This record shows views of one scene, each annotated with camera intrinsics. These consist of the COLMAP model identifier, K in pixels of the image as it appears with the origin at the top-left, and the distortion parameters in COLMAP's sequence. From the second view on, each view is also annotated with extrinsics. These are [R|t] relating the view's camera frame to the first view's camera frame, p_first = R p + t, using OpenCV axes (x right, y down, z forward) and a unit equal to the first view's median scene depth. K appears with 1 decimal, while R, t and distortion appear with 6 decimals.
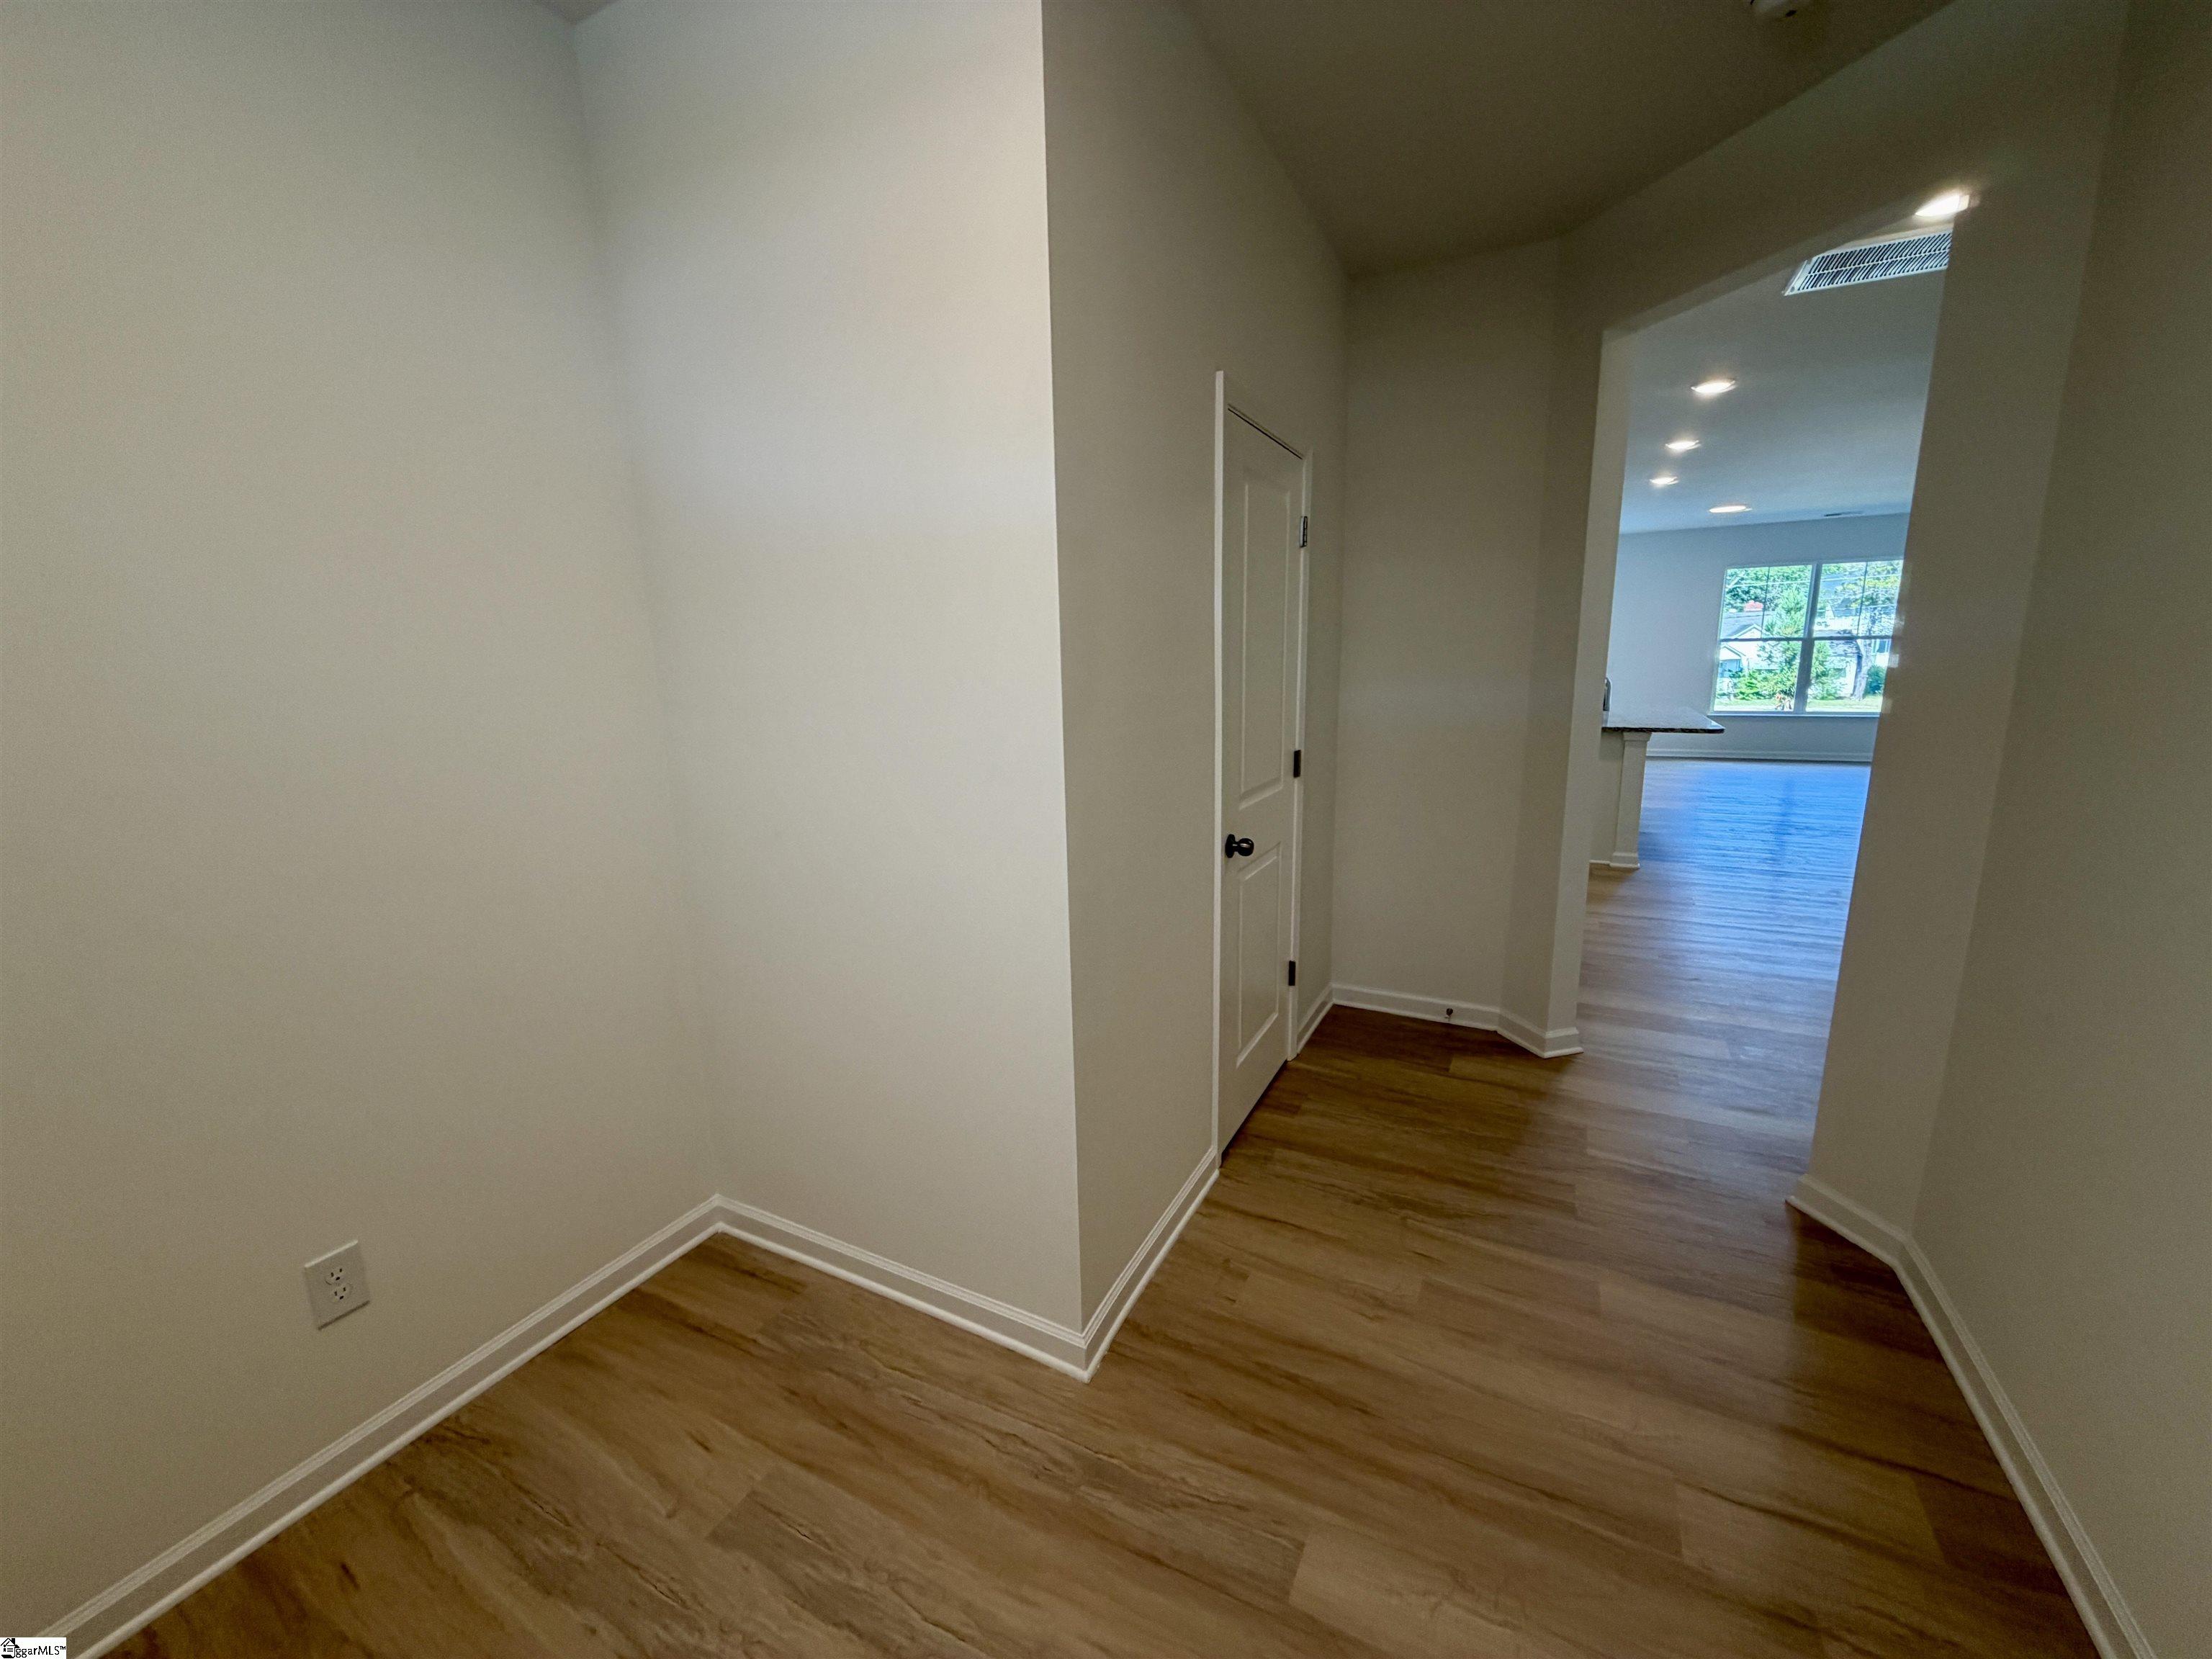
lens RADIAL K [[884.6, 0, 1099.5], [0, 884.6, 823.1], [0, 0, 1]] dist [0.001499, -0.000410]
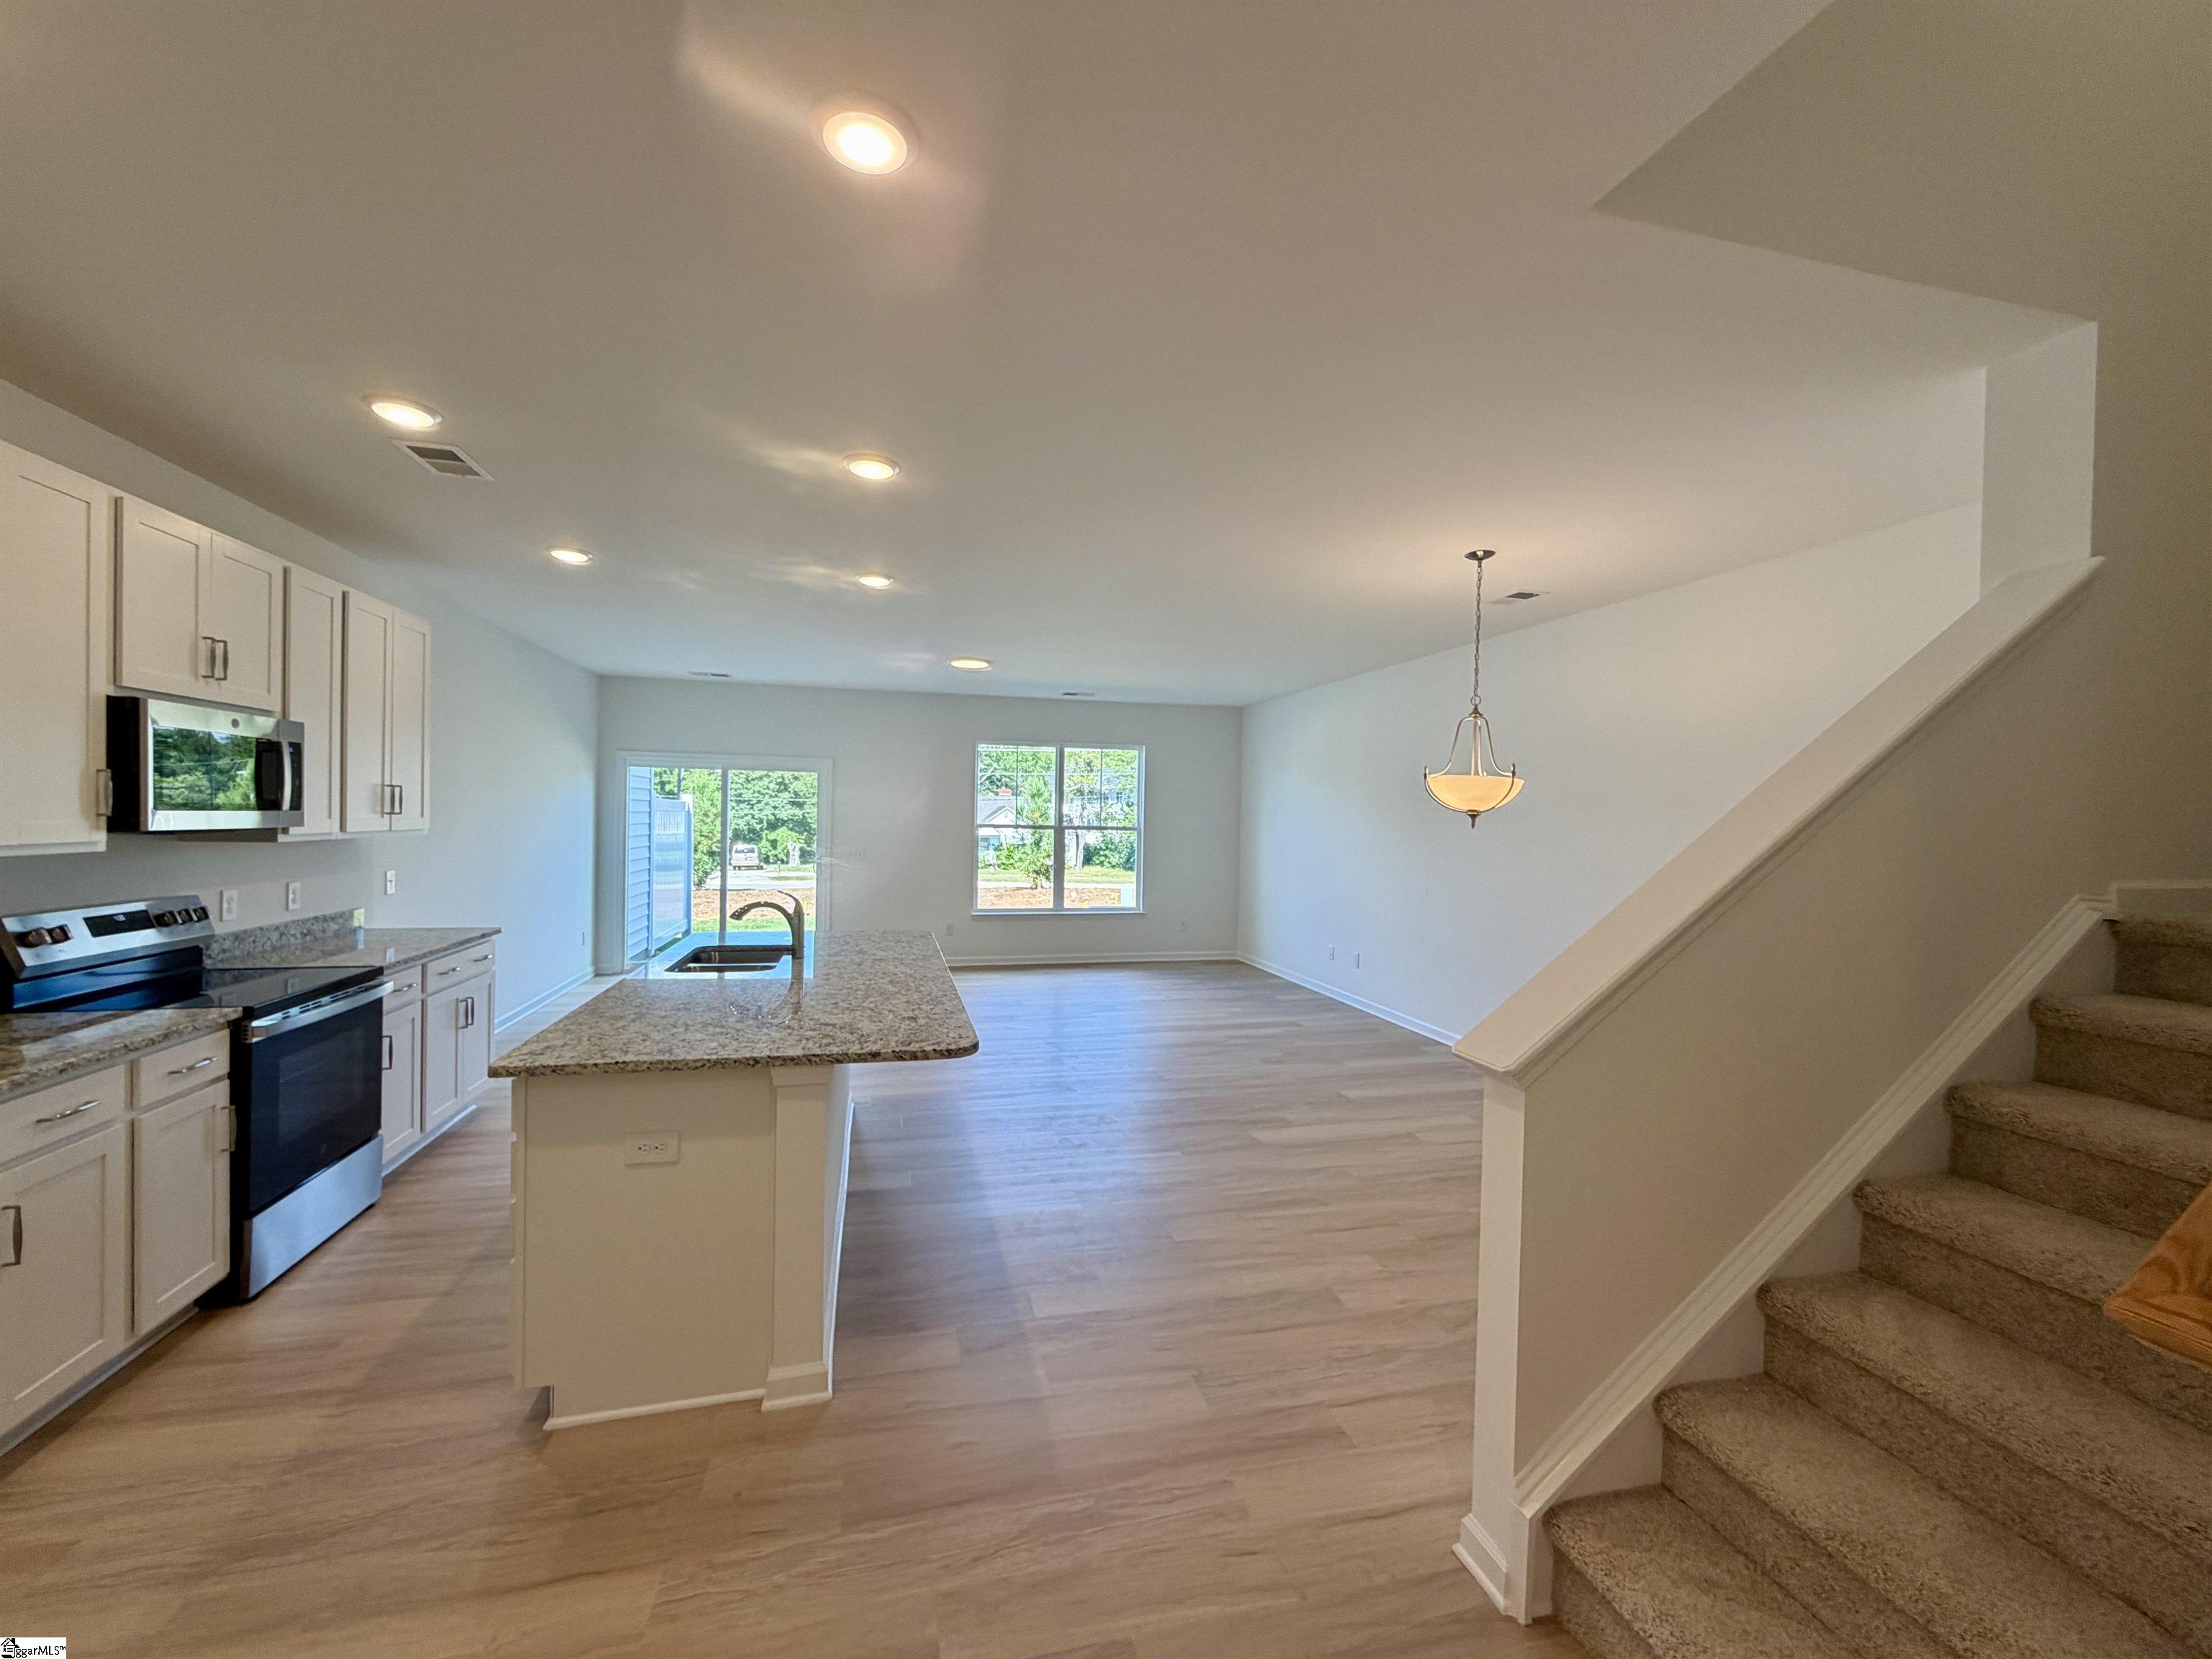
lens RADIAL K [[884.6, 0, 1106.3], [0, 884.6, 828.8], [0, 0, 1]] dist [0.001499, -0.000410]
pose [[0.739468, 0.023268, 0.672789, 0.226191], [0.098888, 0.984807, -0.142748, -0.071955], [-0.665889, 0.172088, 0.725932, 0.308988]]
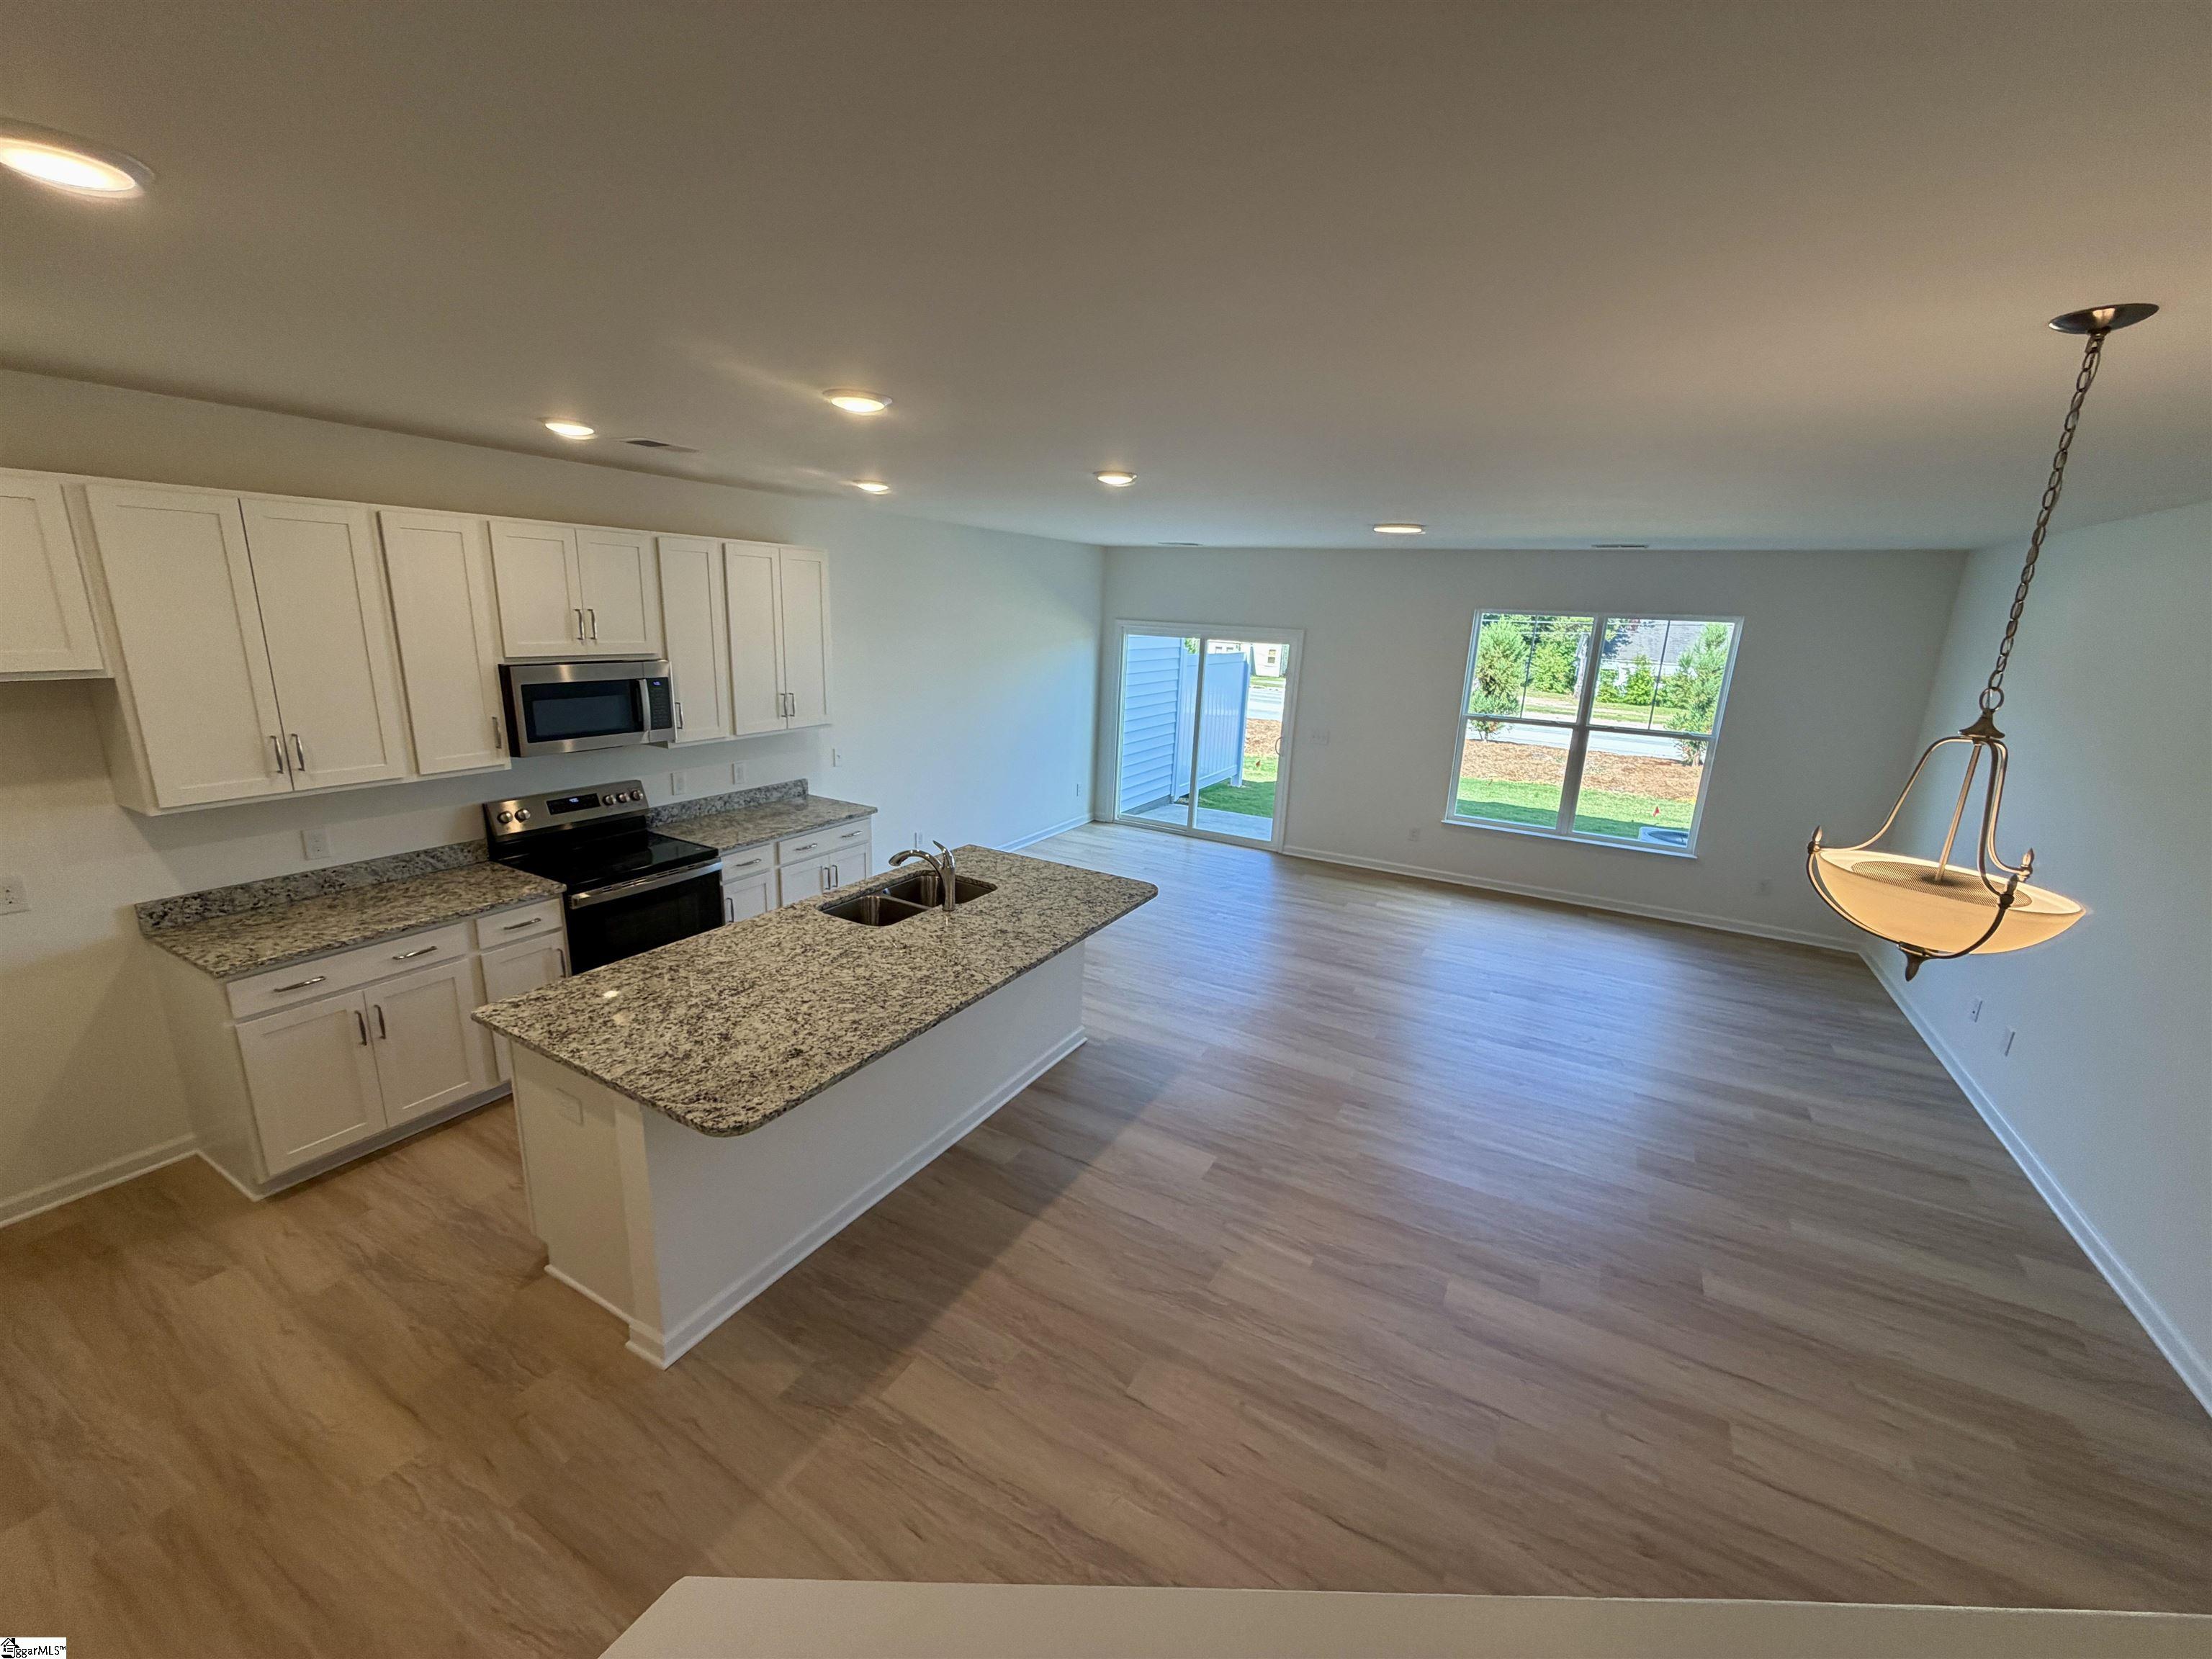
lens RADIAL K [[884.6, 0, 1103.2], [0, 884.6, 830.1], [0, 0, 1]] dist [0.001499, -0.000410]
pose [[0.997711, 0.066277, -0.013386, 0.445264], [-0.065461, 0.996381, 0.054224, -0.140755], [0.016932, -0.053224, 0.998439, 0.305355]]
